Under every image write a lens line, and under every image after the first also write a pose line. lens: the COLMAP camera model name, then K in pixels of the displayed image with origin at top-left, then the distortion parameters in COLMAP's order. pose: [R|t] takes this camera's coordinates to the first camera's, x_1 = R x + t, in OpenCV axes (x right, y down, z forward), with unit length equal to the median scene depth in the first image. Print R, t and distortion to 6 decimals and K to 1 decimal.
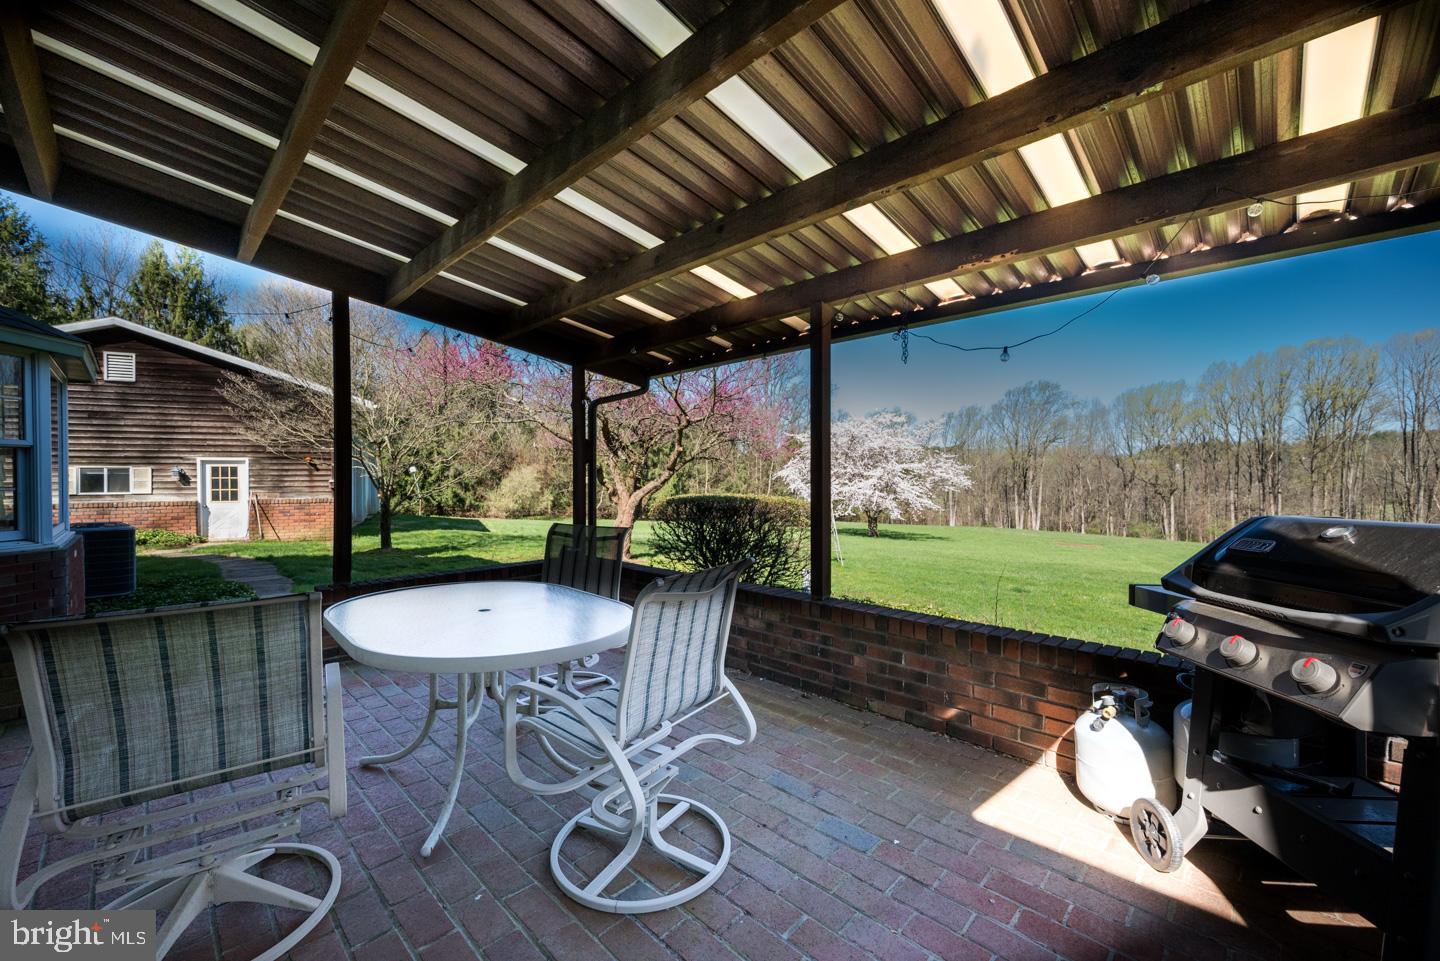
lens RADIAL K [[566.3, 0, 723.4], [0, 566.3, 476.3], [0, 0, 1]] dist [0.001499, -0.001124]
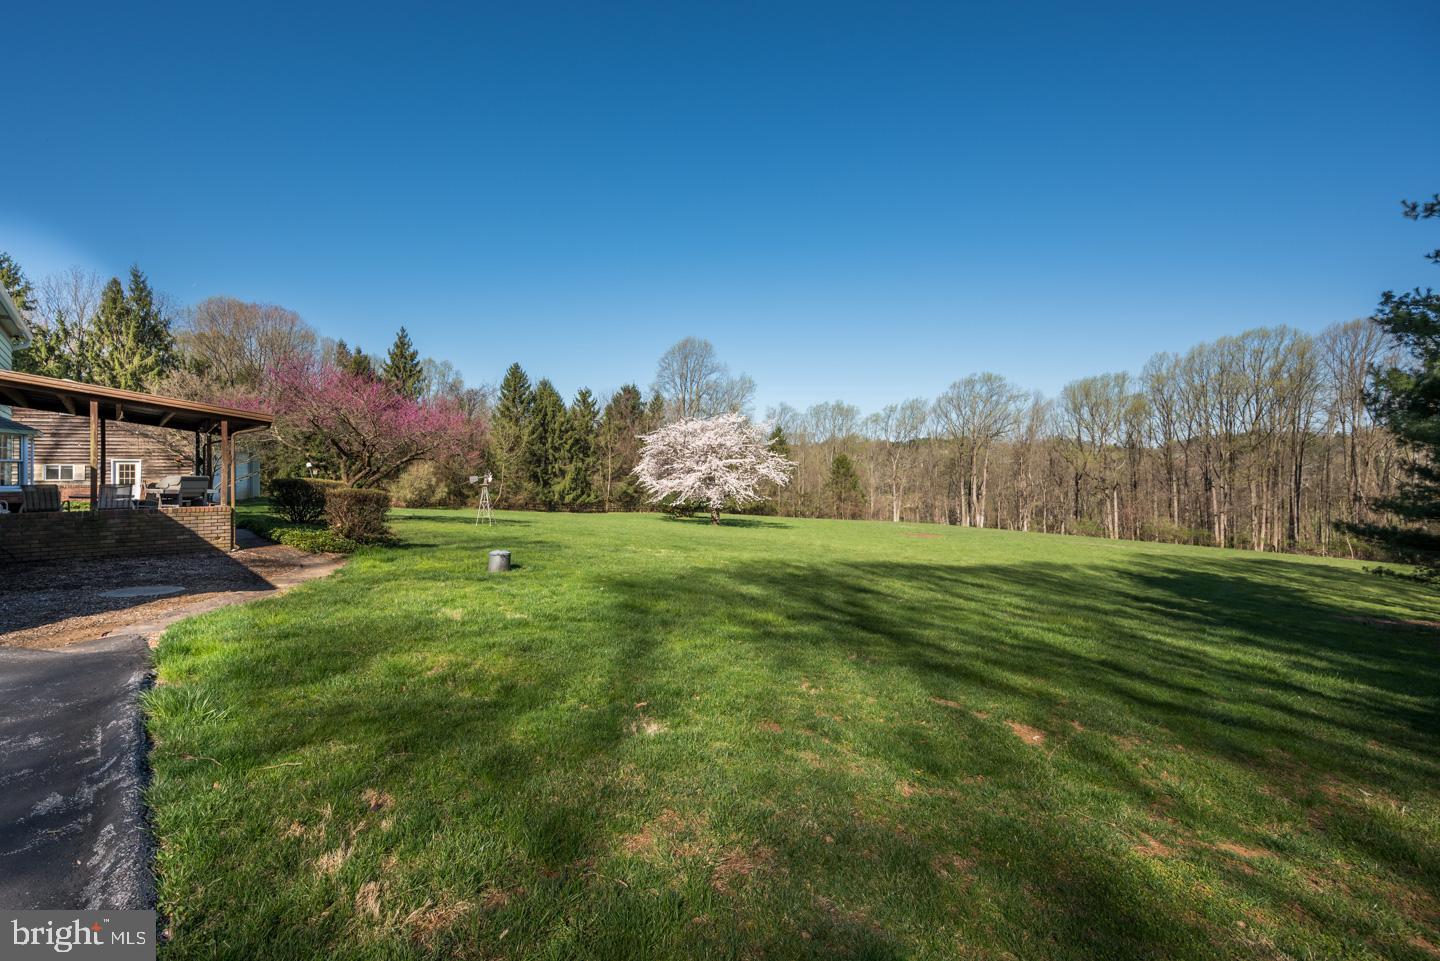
lens RADIAL K [[654.7, 0, 719.1], [0, 654.7, 474.3], [0, 0, 1]] dist [-0.005656, -0.001263]
pose [[0.997985, 0.000711, -0.063450, 0.322686], [-0.000398, 0.999988, 0.004942, 0.000653], [0.063453, -0.004906, 0.997973, -0.265344]]
